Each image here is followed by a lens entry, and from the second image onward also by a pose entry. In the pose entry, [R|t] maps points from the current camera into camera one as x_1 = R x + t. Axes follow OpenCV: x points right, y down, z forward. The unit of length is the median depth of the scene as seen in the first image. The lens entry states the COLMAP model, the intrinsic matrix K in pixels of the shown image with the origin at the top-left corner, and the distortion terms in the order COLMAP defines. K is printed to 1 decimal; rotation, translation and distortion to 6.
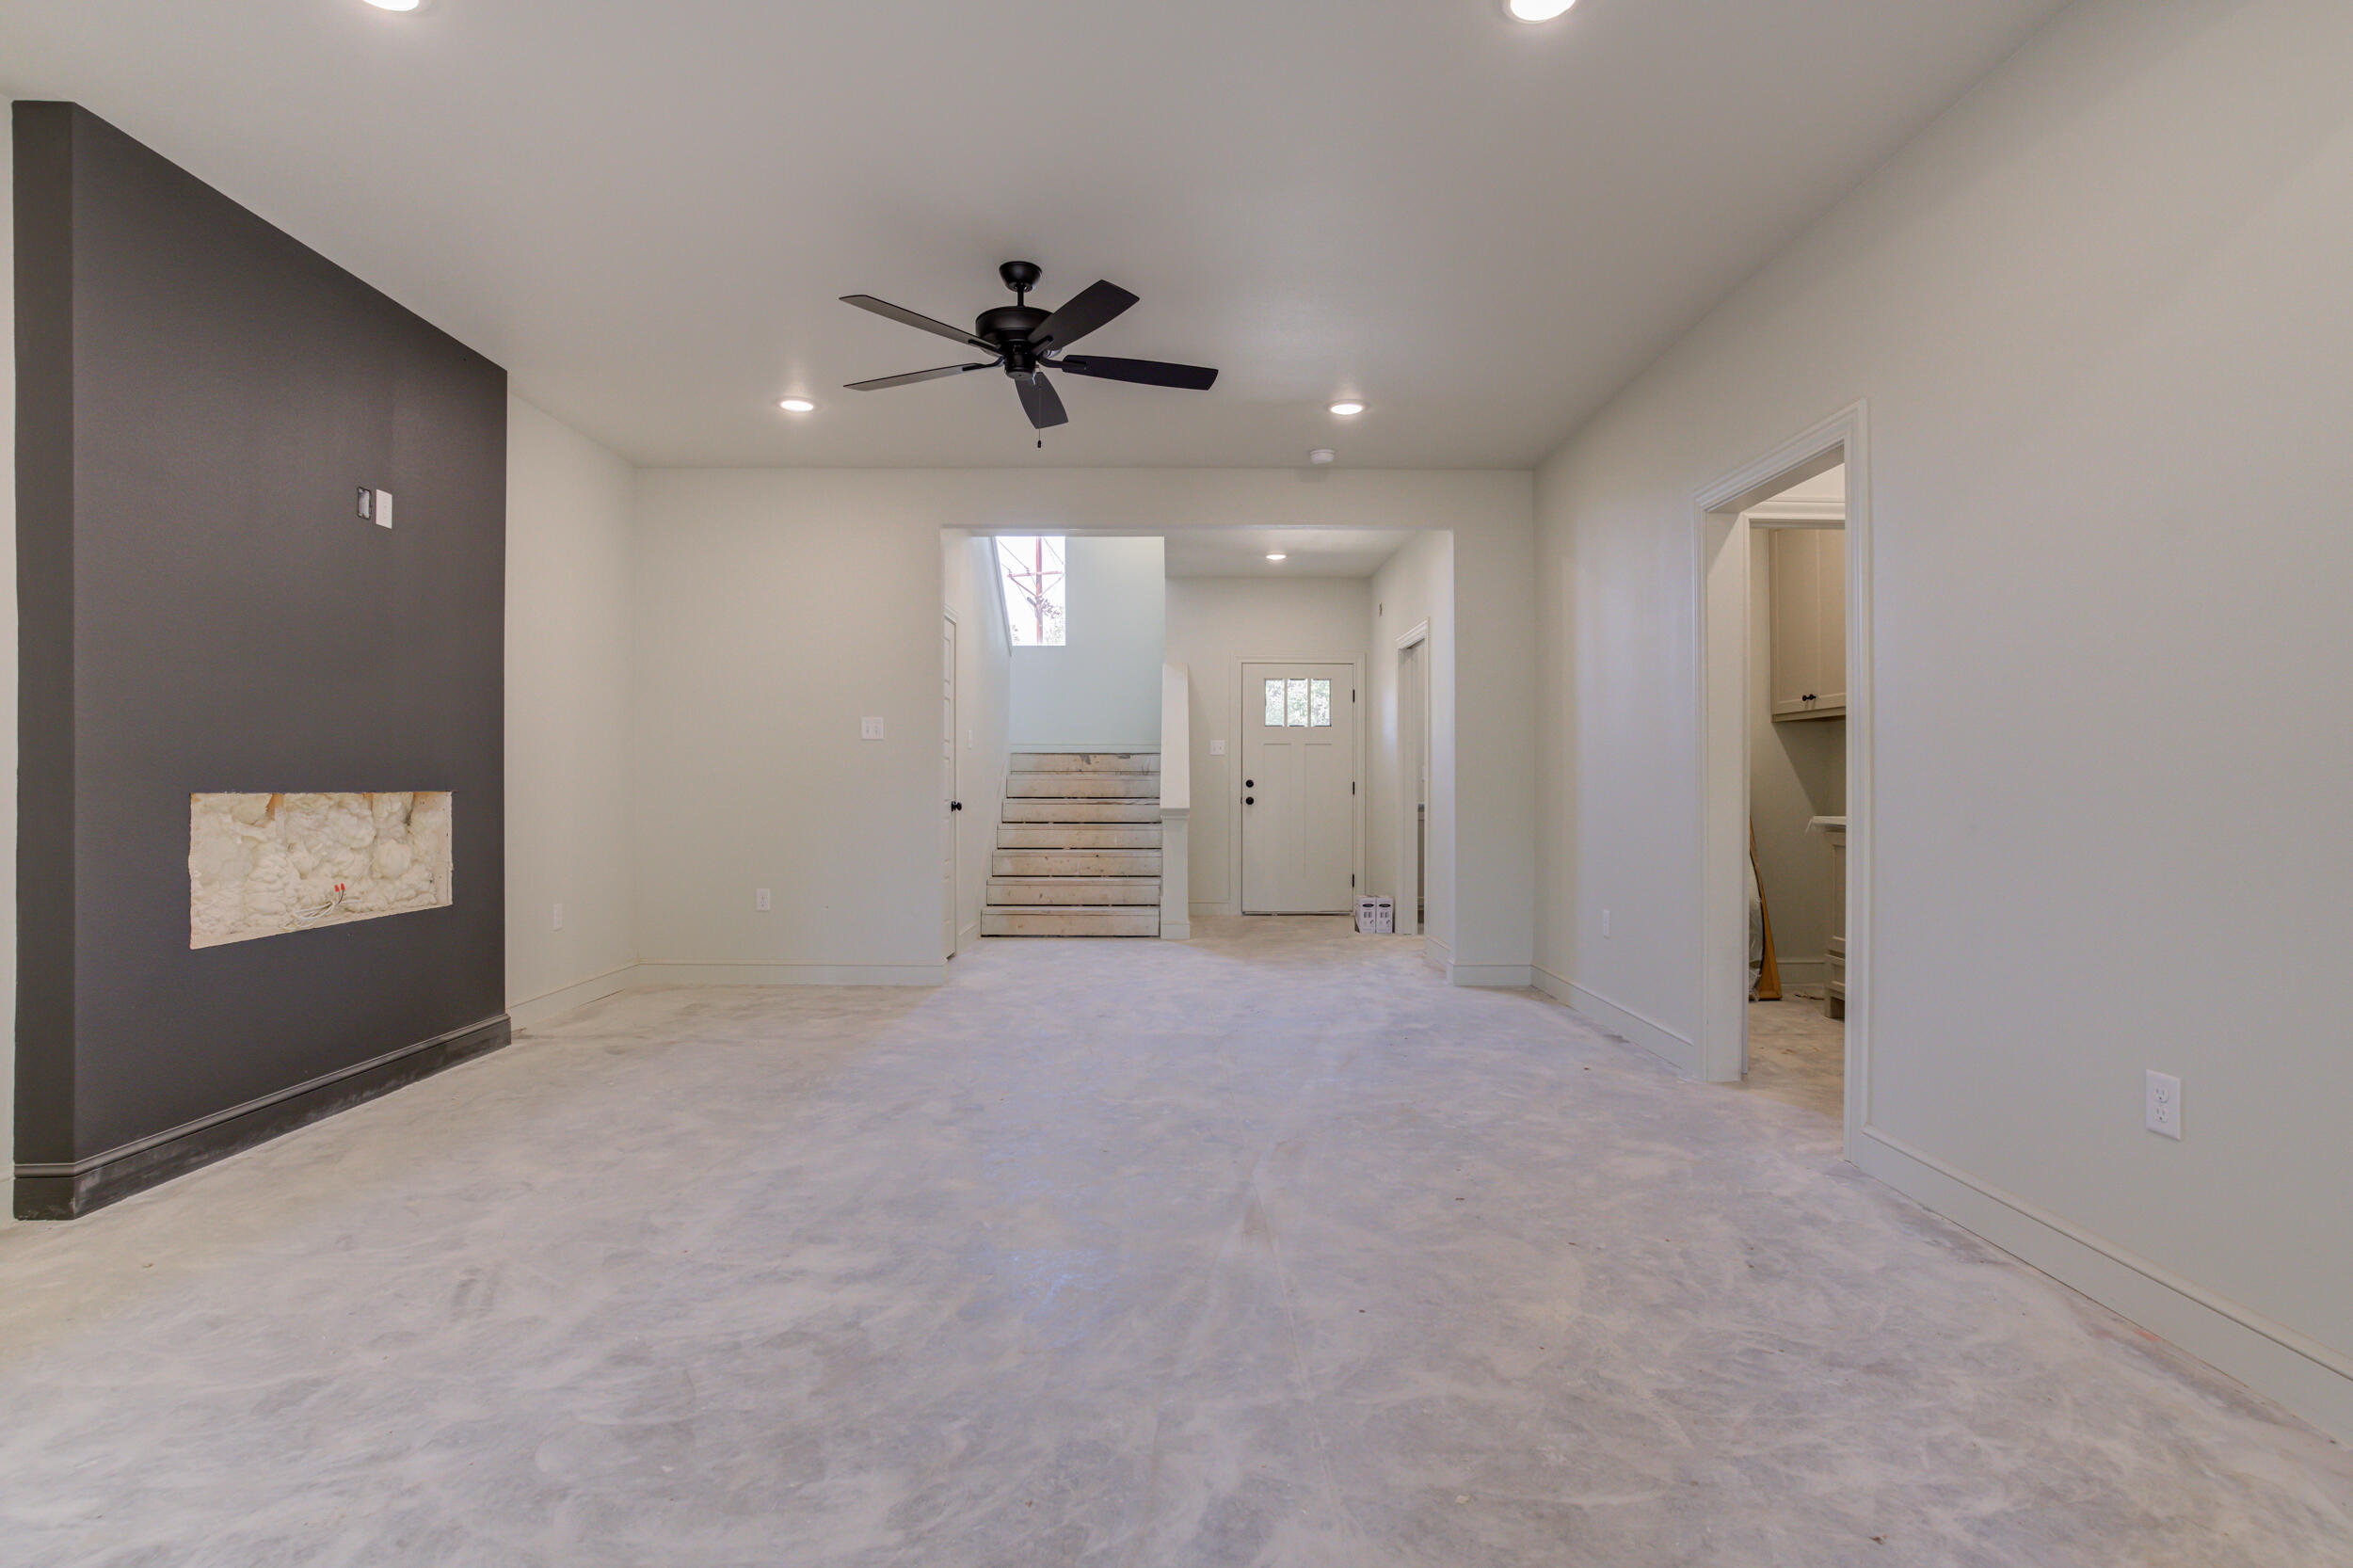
lens RADIAL K [[1161.7, 0, 1176.5], [0, 1161.7, 784.0], [0, 0, 1]] dist [-0.071613, 0.040562]
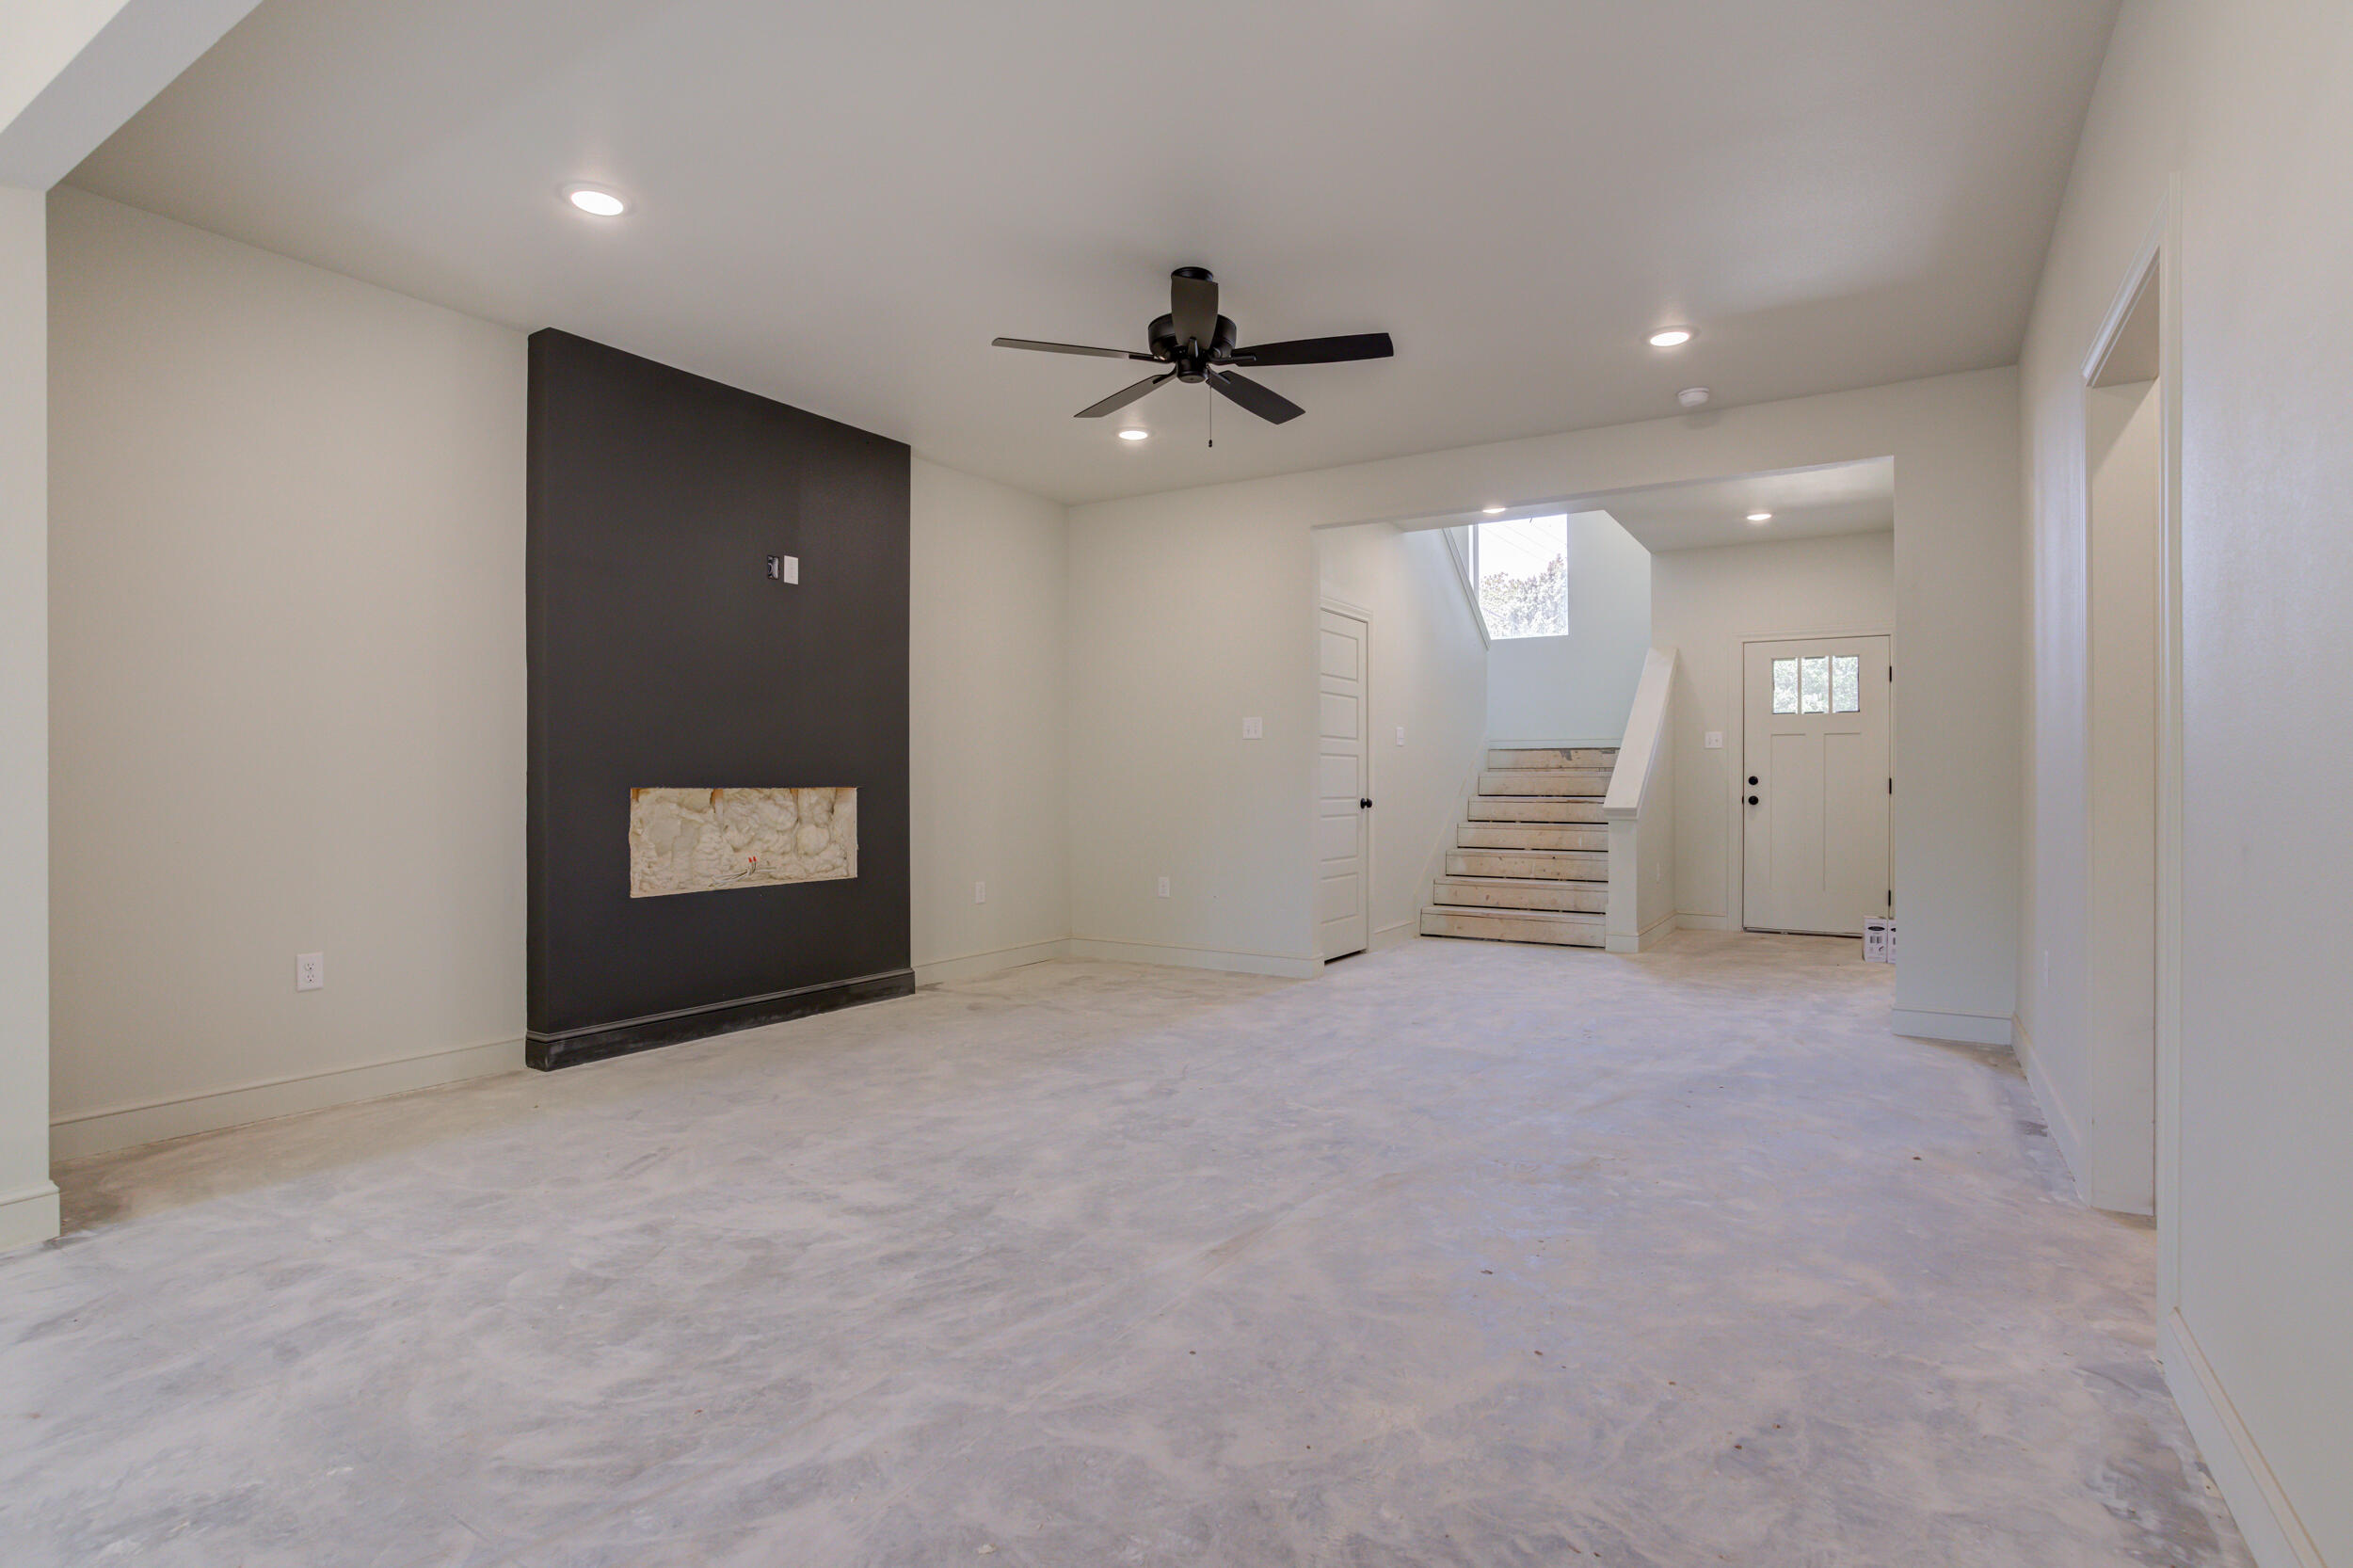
lens RADIAL K [[1148.8, 0, 1176.5], [0, 1148.8, 784.0], [0, 0, 1]] dist [-0.069860, 0.038284]
pose [[0.842321, 0.000016, -0.538977, 0.382878], [0.000960, 0.999998, 0.001529, 0.001343], [0.538976, -0.001805, 0.842319, 0.136159]]
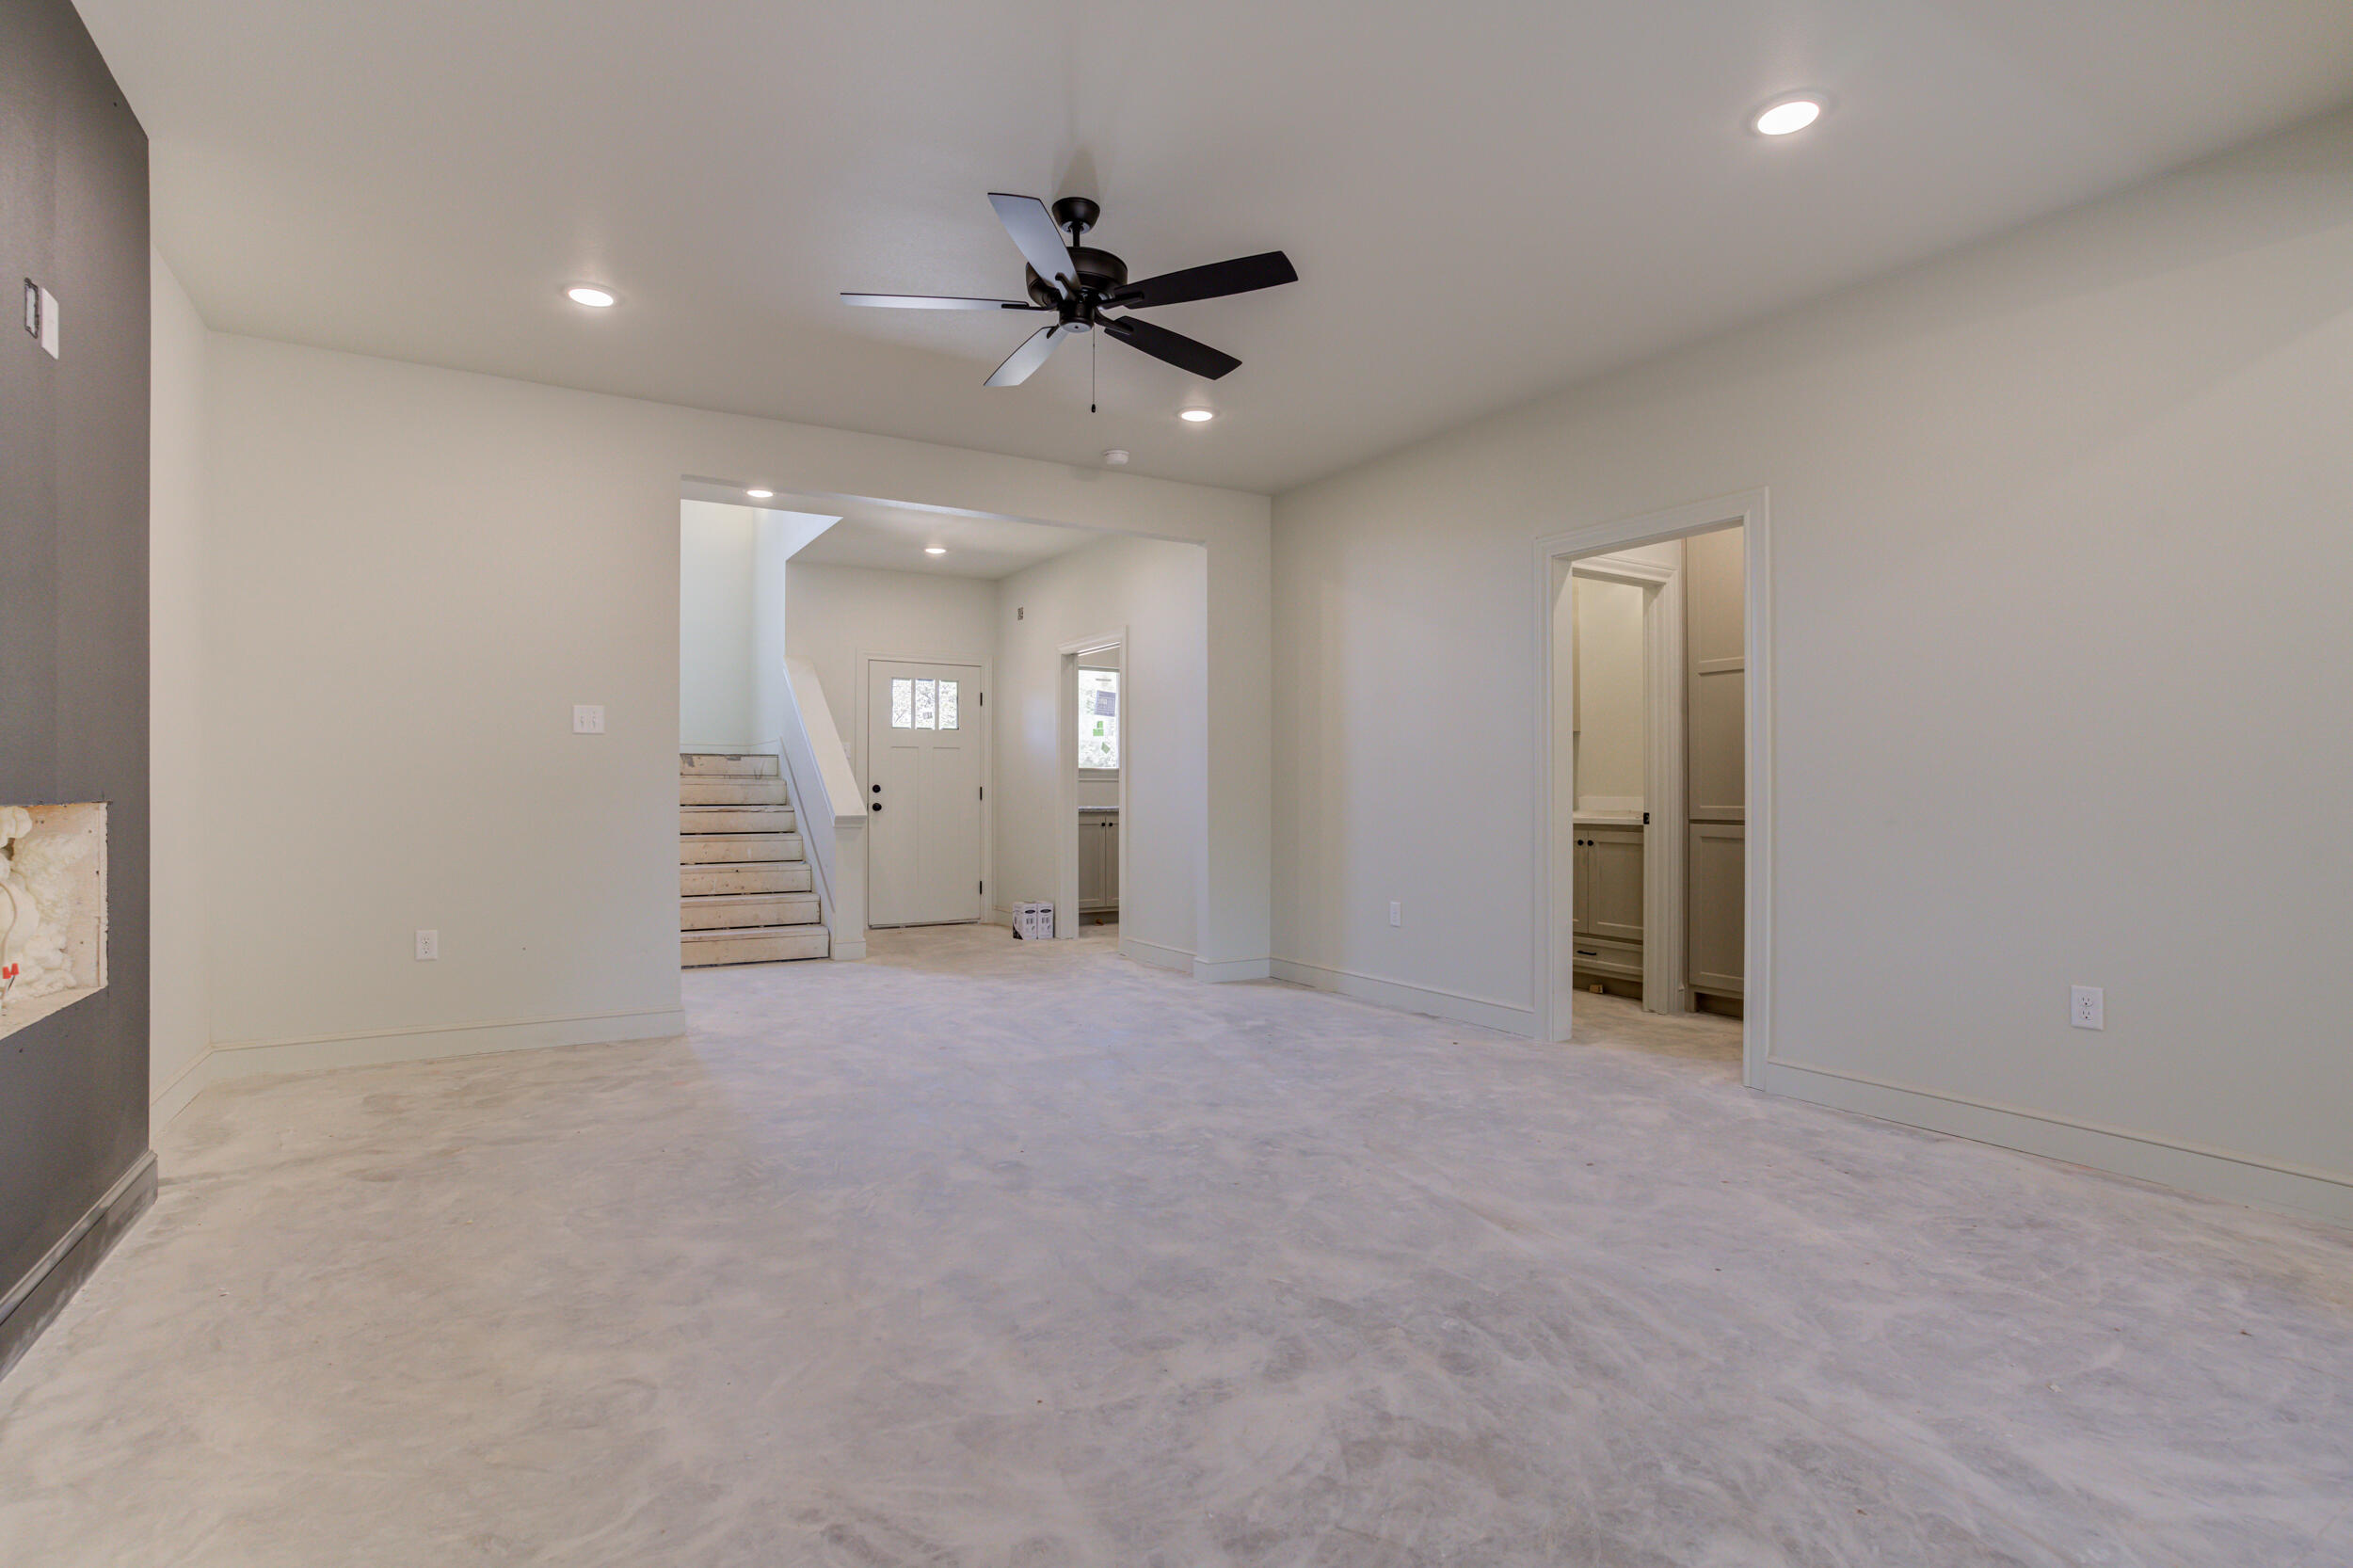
lens RADIAL K [[1148.8, 0, 1176.5], [0, 1148.8, 784.0], [0, 0, 1]] dist [-0.069860, 0.038284]
pose [[0.859014, 0.001818, 0.511948, -0.498984], [0.000355, 0.999991, -0.004147, -0.000472], [-0.511951, 0.003744, 0.859006, 0.202787]]
